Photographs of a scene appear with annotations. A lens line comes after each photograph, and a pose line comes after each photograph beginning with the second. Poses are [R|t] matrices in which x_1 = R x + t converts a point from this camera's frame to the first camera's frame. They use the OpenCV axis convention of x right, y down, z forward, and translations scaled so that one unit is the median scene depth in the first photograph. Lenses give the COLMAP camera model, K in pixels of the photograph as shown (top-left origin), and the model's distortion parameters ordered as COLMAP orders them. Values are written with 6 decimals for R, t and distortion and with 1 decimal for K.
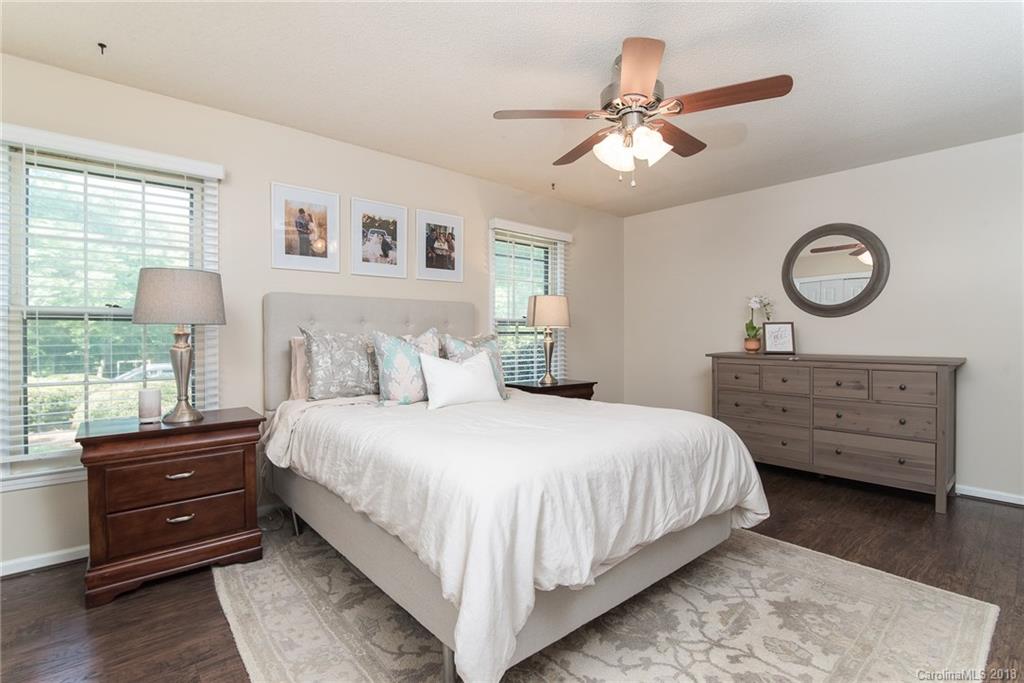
lens RADIAL K [[484.5, 0, 513.1], [0, 484.5, 336.9], [0, 0, 1]] dist [-0.003679, -0.003383]
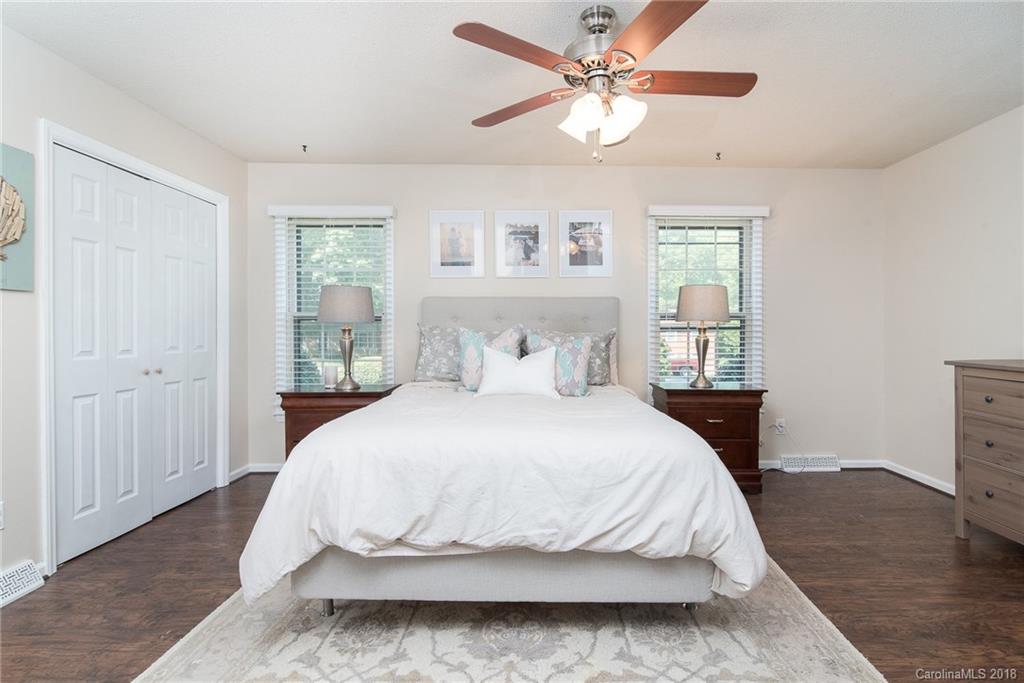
lens RADIAL K [[484.5, 0, 513.5], [0, 484.5, 331.8], [0, 0, 1]] dist [-0.003679, -0.003383]
pose [[0.755786, 0.003583, -0.654808, 0.431731], [-0.006049, 0.999981, -0.001510, 0.001002], [0.654790, 0.005103, 0.755793, 0.146187]]
